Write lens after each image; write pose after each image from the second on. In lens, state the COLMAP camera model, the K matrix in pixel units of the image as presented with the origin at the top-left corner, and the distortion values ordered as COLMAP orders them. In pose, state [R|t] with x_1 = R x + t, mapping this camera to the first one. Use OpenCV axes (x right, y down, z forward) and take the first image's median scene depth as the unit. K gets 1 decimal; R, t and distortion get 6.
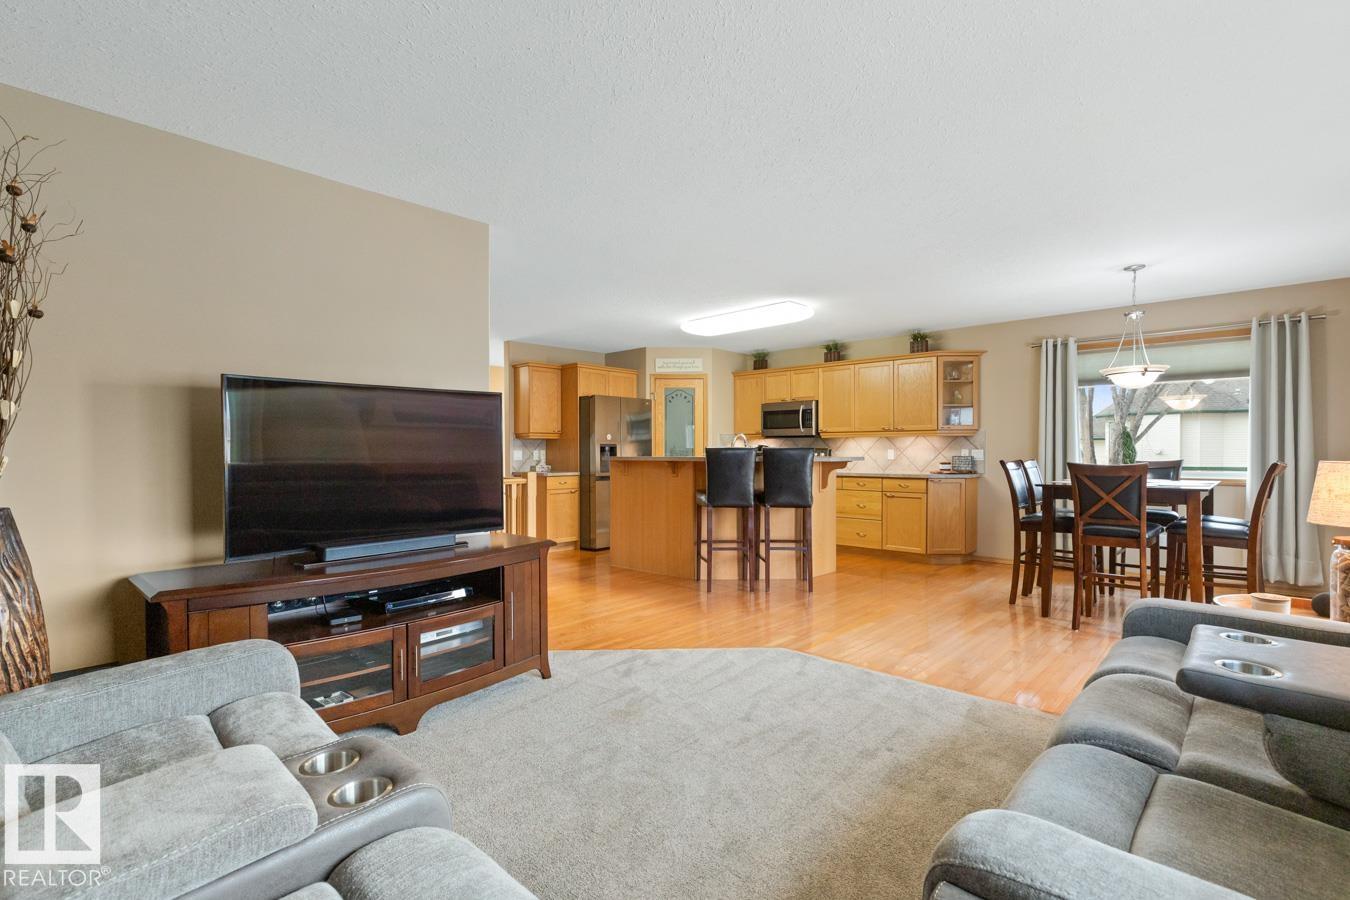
lens RADIAL K [[626.5, 0, 662.7], [0, 626.5, 457.4], [0, 0, 1]] dist [0.004891, -0.000683]
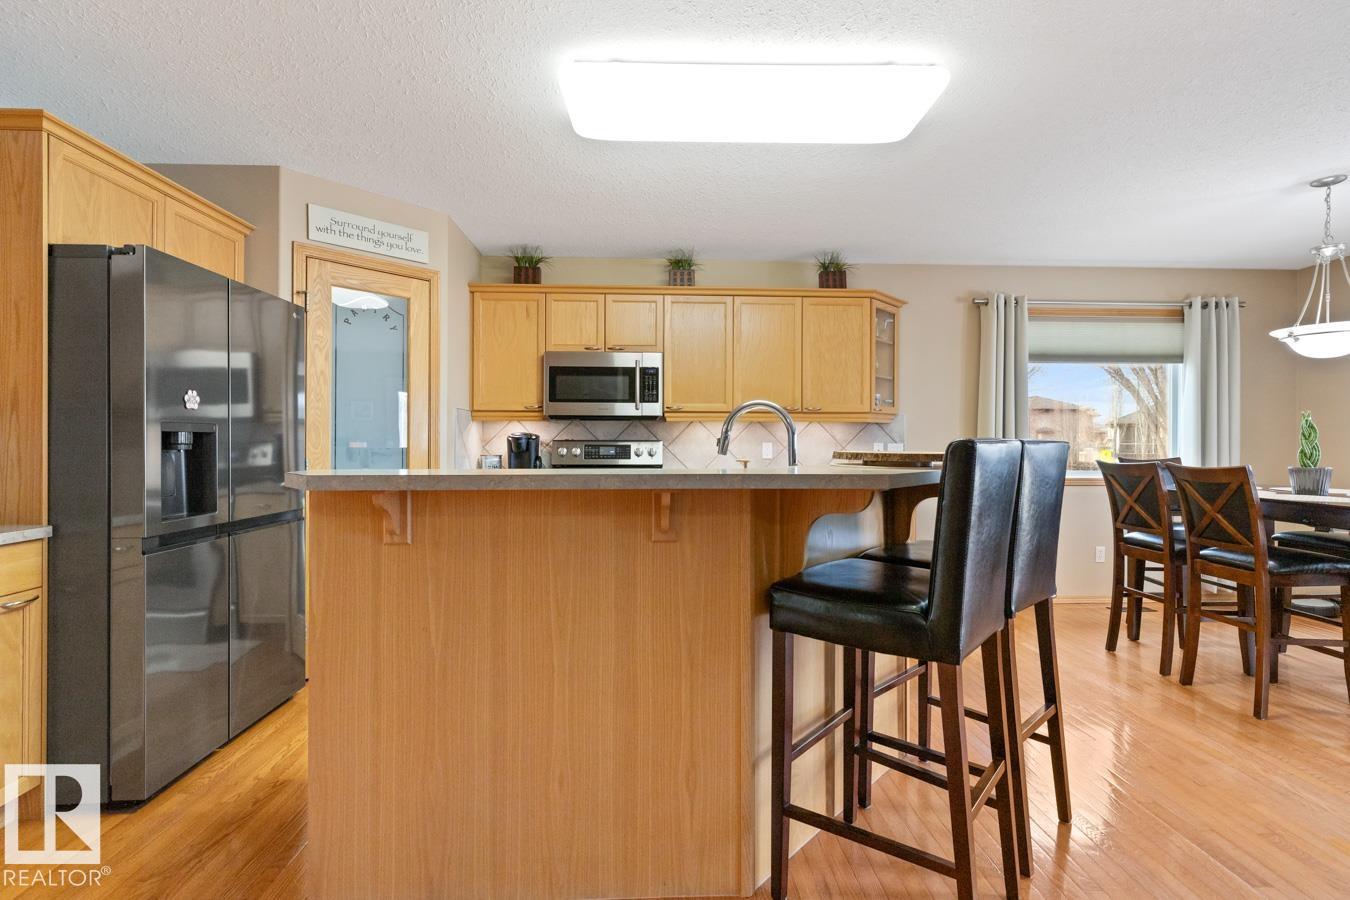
lens RADIAL K [[626.5, 0, 668.9], [0, 626.5, 439.9], [0, 0, 1]] dist [0.004891, -0.000683]
pose [[0.693146, 0.002828, 0.720792, -0.144250], [0.004696, 0.999953, -0.008440, -0.010203], [-0.720782, 0.009235, 0.693100, 0.620563]]
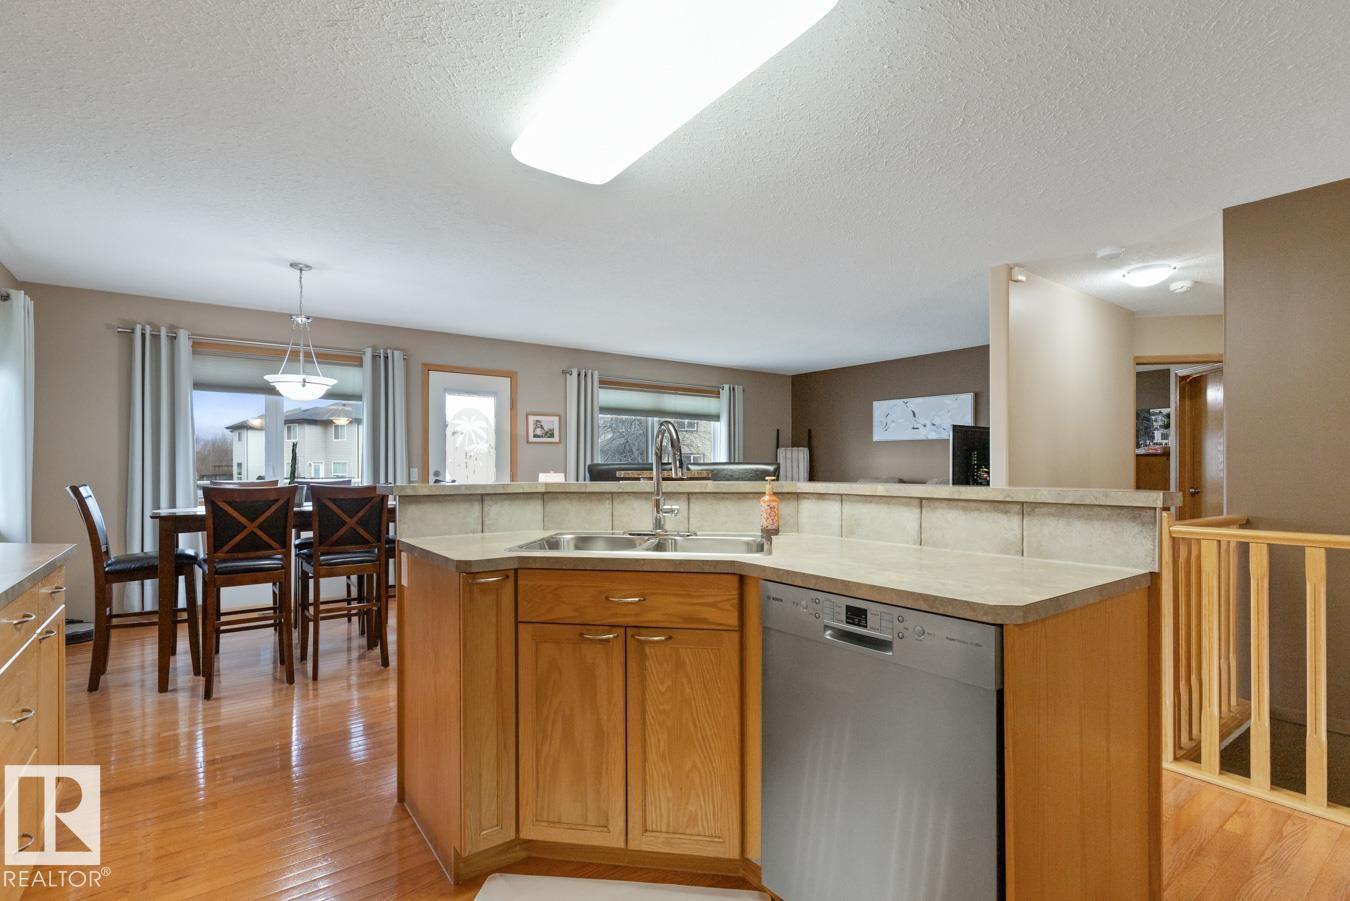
lens RADIAL K [[626.5, 0, 674.4], [0, 626.5, 481.8], [0, 0, 1]] dist [0.004891, -0.000683]
pose [[-0.987009, 0.000116, 0.160665, 0.048171], [0.005271, 0.999485, 0.031657, -0.012446], [-0.160578, 0.032092, -0.986501, 1.073135]]
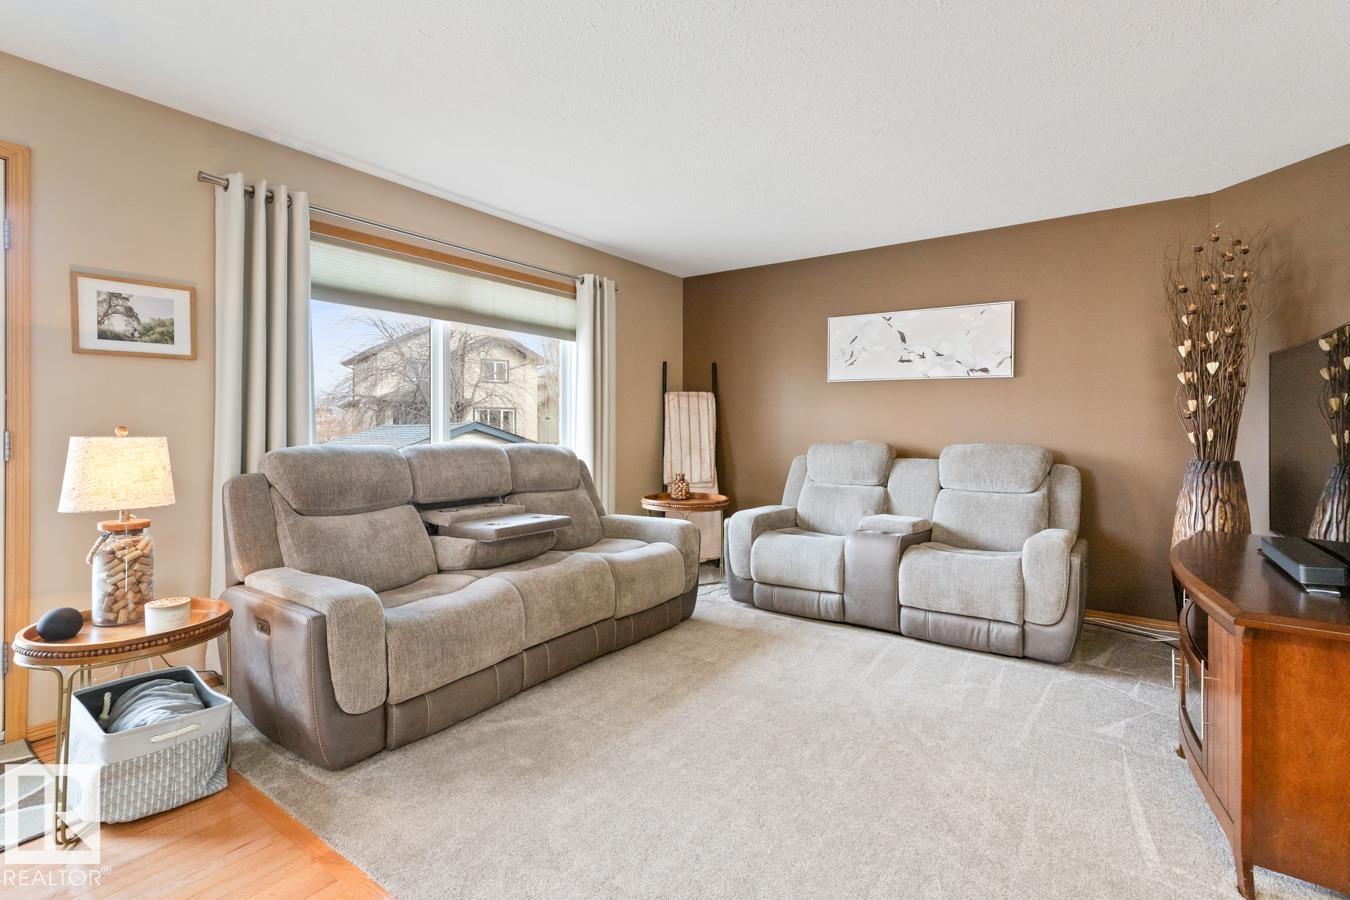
lens RADIAL K [[626.5, 0, 682.3], [0, 626.5, 422.2], [0, 0, 1]] dist [0.004891, -0.000683]
pose [[-0.987448, -0.000821, -0.157941, 0.139516], [-0.002152, 0.999964, 0.008256, -0.008659], [0.157929, 0.008492, -0.987414, 0.602826]]
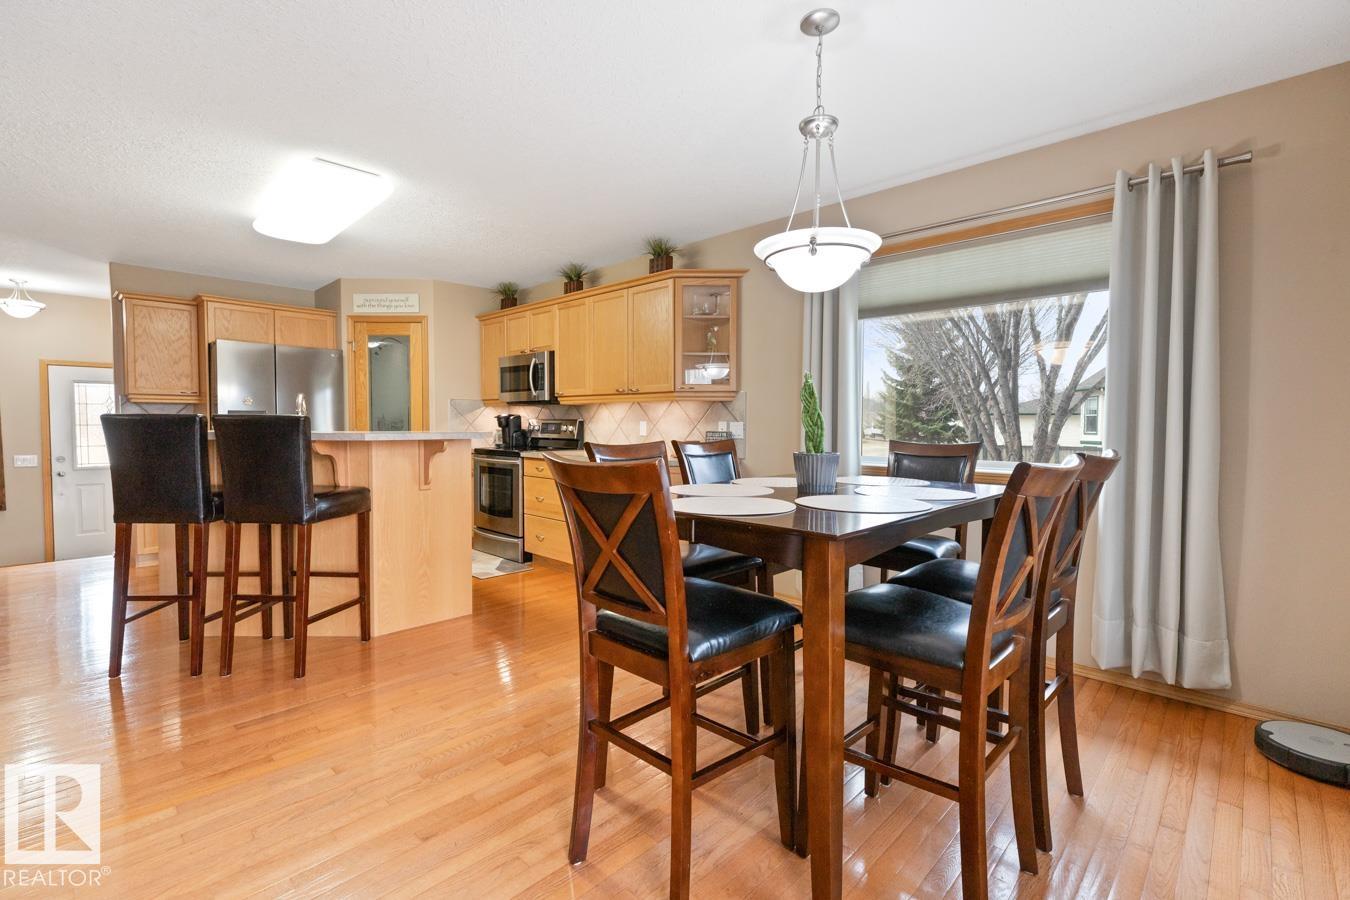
lens RADIAL K [[599.6, 0, 668.4], [0, 599.6, 445.0], [0, 0, 1]] dist [0.010013, 0.000907]
pose [[0.999959, 0.005601, -0.007182, 0.382883], [-0.005411, 0.999641, 0.026257, -0.003993], [0.007327, -0.026217, 0.999629, 0.327632]]
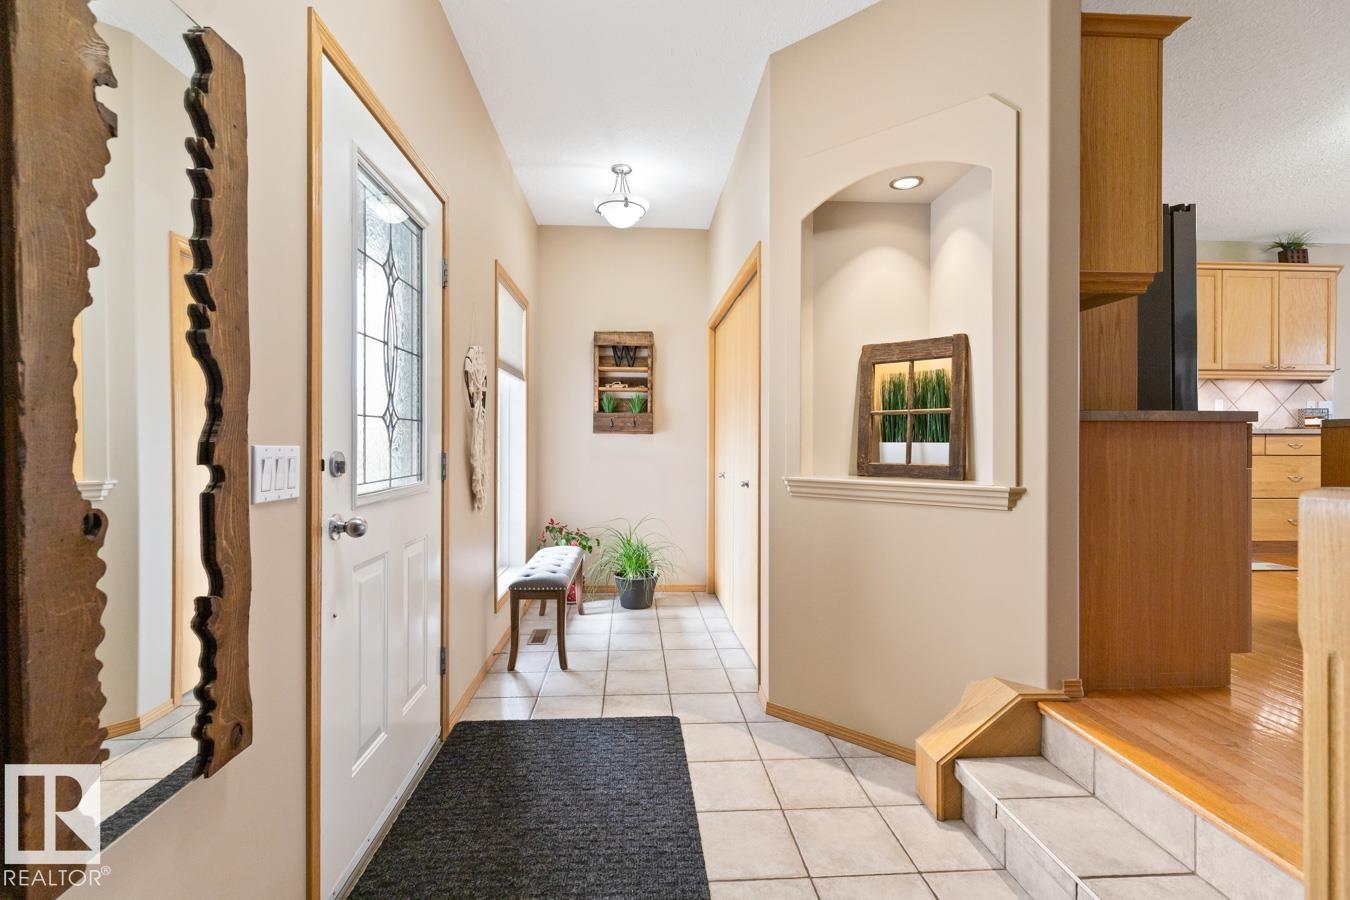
lens RADIAL K [[626.5, 0, 645.6], [0, 626.5, 443.1], [0, 0, 1]] dist [0.004891, -0.000683]
pose [[0.676585, 0.004333, 0.736351, -0.576332], [0.003412, 0.999954, -0.009020, 0.039232], [-0.736356, 0.008615, 0.676539, 0.961637]]
